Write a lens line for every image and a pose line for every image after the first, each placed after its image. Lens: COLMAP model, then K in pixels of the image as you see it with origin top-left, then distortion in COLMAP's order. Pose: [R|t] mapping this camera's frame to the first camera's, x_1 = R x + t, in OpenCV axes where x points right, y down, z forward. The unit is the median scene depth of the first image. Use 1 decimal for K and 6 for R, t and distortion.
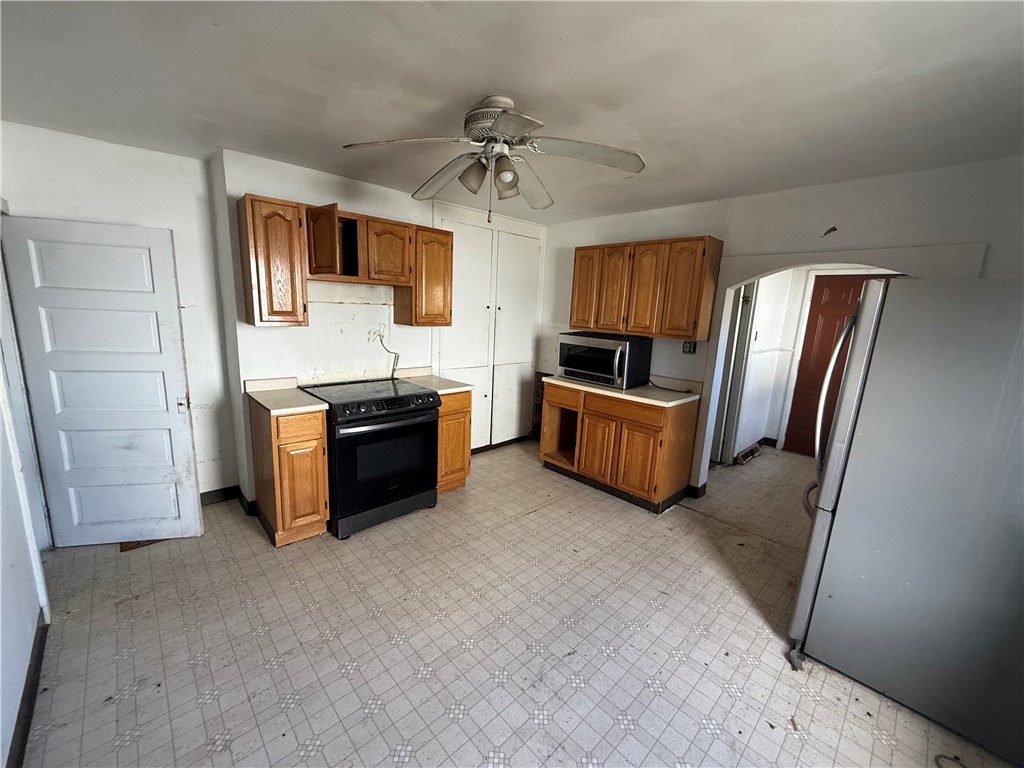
lens RADIAL K [[407.8, 0, 512.0], [0, 407.8, 384.0], [0, 0, 1]] dist [0.000029, -0.000002]
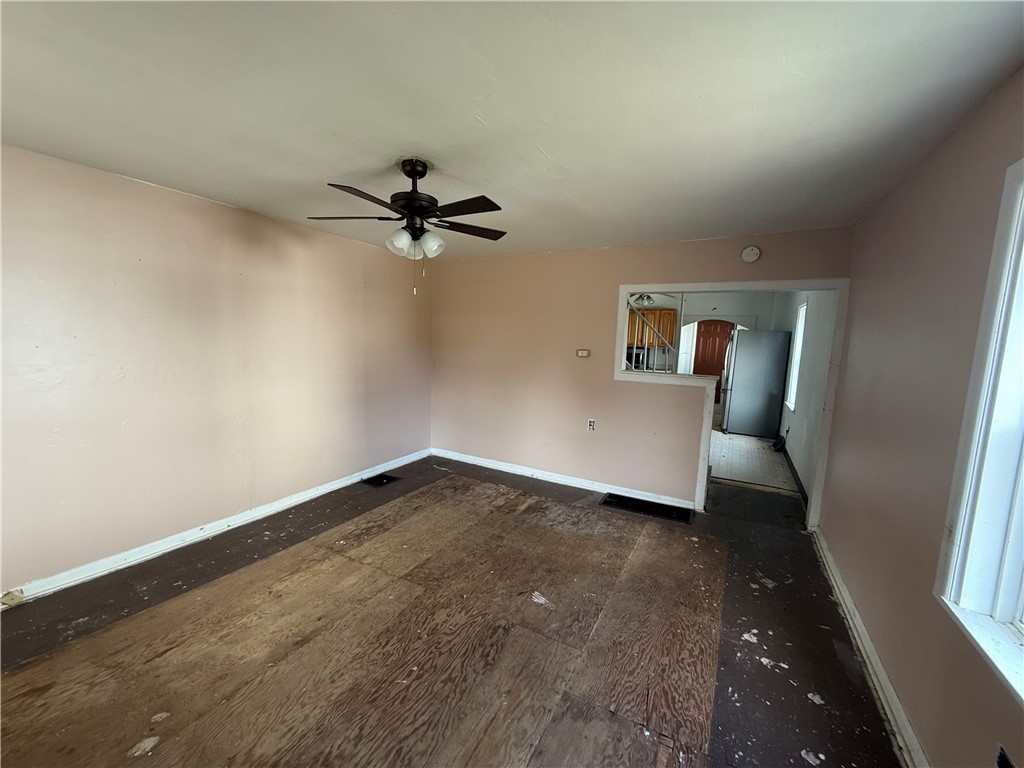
lens RADIAL K [[407.8, 0, 512.0], [0, 407.8, 384.0], [0, 0, 1]] dist [0.000029, -0.000002]
pose [[0.948548, -0.051632, 0.312396, -1.104943], [0.068891, 0.996633, -0.044456, 0.136447], [-0.309049, 0.063690, 0.948911, -0.936540]]
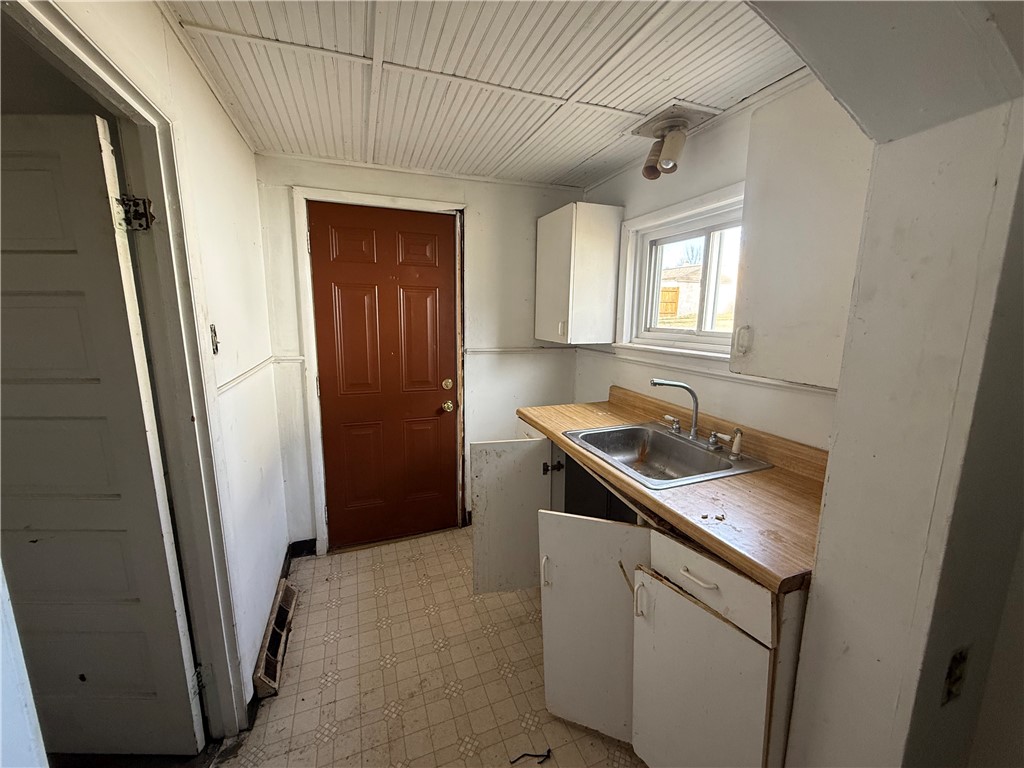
lens RADIAL K [[407.8, 0, 512.0], [0, 407.8, 384.0], [0, 0, 1]] dist [0.000029, -0.000002]
pose [[0.380064, -0.201423, 0.902763, 0.345251], [0.182552, 0.973139, 0.140271, -0.075457], [-0.906767, 0.111489, 0.406625, 0.583723]]
